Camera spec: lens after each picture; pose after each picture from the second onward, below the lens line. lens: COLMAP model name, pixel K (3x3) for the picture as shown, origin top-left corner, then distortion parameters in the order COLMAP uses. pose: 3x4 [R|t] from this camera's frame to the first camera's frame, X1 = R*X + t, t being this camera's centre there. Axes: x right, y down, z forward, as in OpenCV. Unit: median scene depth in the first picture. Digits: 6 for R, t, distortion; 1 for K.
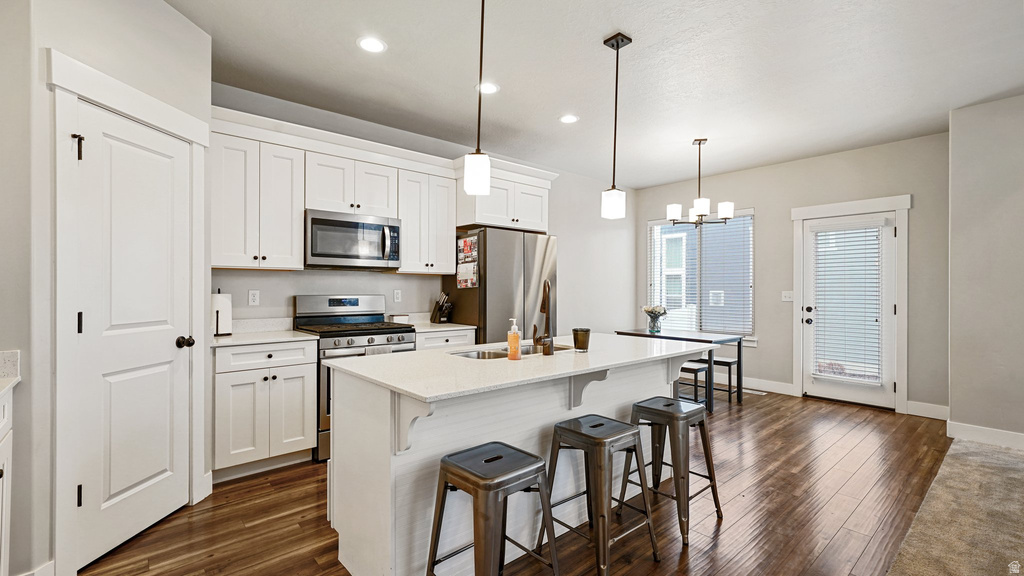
lens RADIAL K [[449.3, 0, 507.2], [0, 449.3, 288.6], [0, 0, 1]] dist [0.013065, 0.000212]
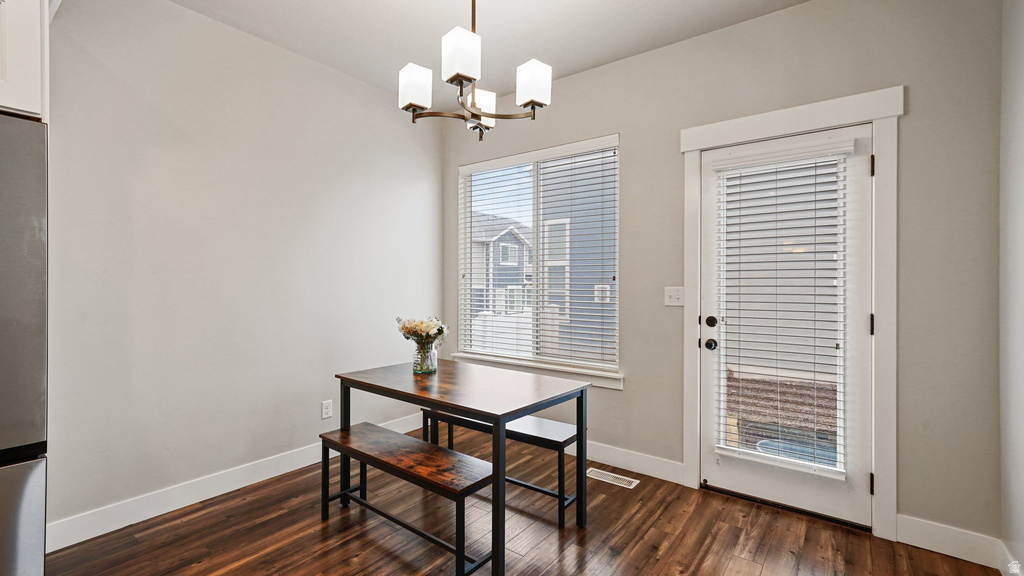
lens RADIAL K [[449.3, 0, 510.1], [0, 449.3, 285.1], [0, 0, 1]] dist [0.013065, 0.000212]
pose [[0.980002, -0.000776, 0.198988, 0.381855], [0.000296, 0.999997, 0.002443, 0.002818], [-0.198989, -0.002335, 0.979999, 0.608831]]
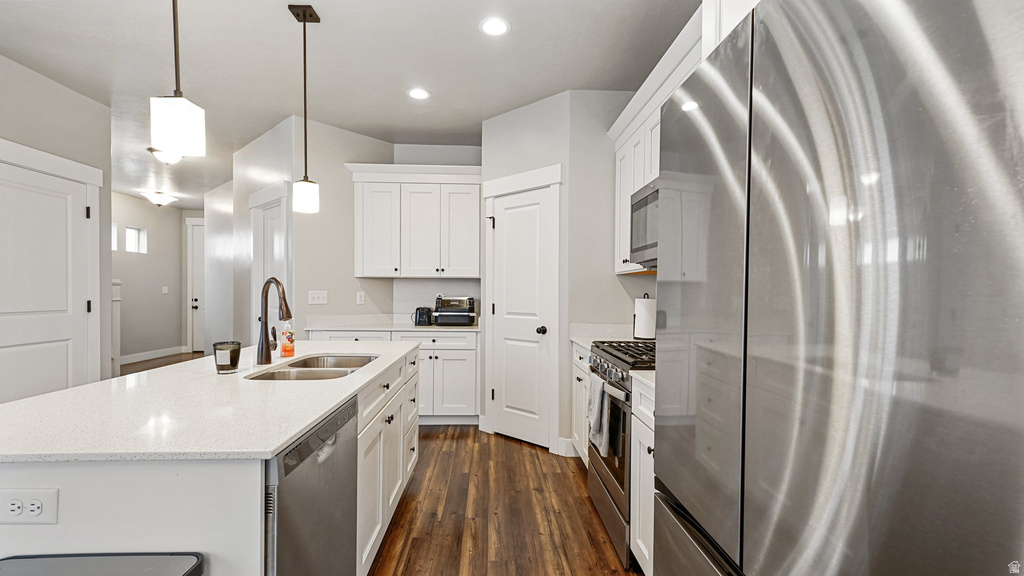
lens RADIAL K [[449.3, 0, 504.2], [0, 449.3, 295.9], [0, 0, 1]] dist [0.013065, 0.000212]
pose [[-0.636303, -0.003951, -0.771429, 0.241442], [-0.013200, 0.999896, 0.005766, 0.002294], [0.771326, 0.013851, -0.636289, 0.978594]]
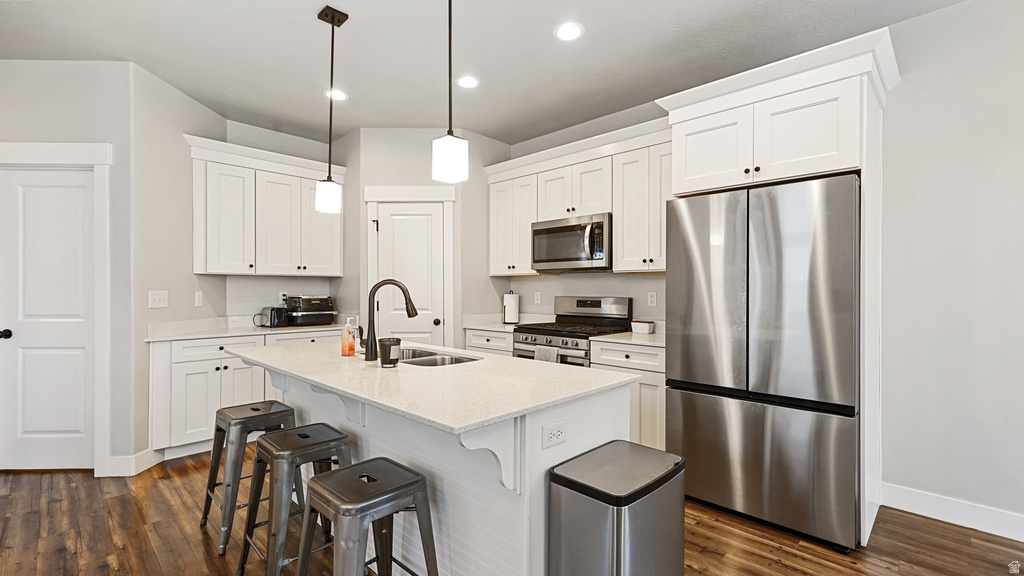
lens RADIAL K [[449.3, 0, 515.0], [0, 449.3, 285.9], [0, 0, 1]] dist [0.013065, 0.000212]
pose [[0.085093, -0.012810, -0.996291, 0.531548], [-0.001932, 0.999913, -0.013021, 0.002621], [0.996371, 0.003033, 0.085061, 0.623098]]
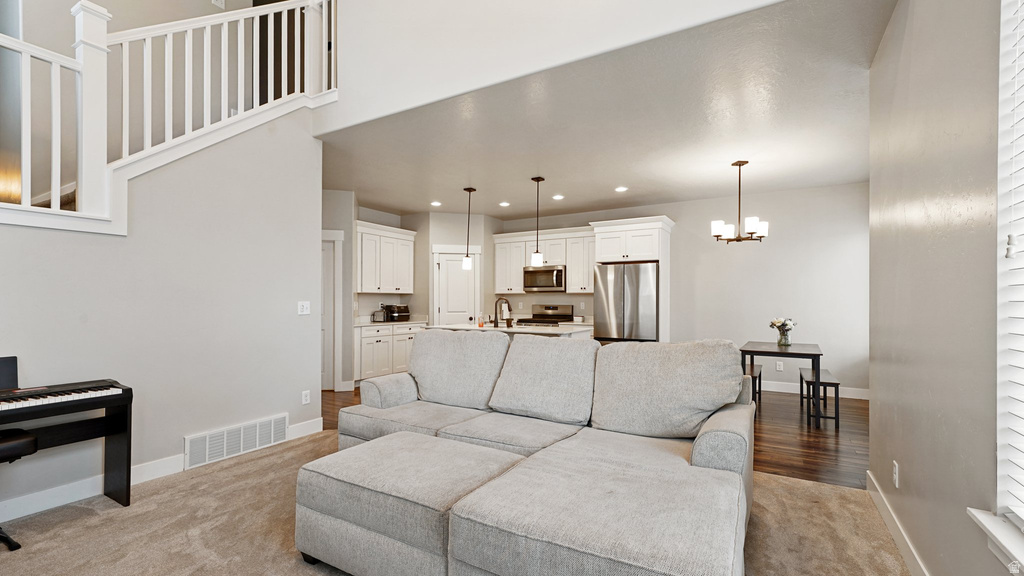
lens RADIAL K [[449.3, 0, 515.2], [0, 449.3, 298.6], [0, 0, 1]] dist [0.013065, 0.000212]
pose [[0.317466, -0.011191, -0.948203, 1.269363], [-0.001059, 0.999926, -0.012156, 0.009302], [0.948269, 0.004864, 0.317431, 0.162014]]
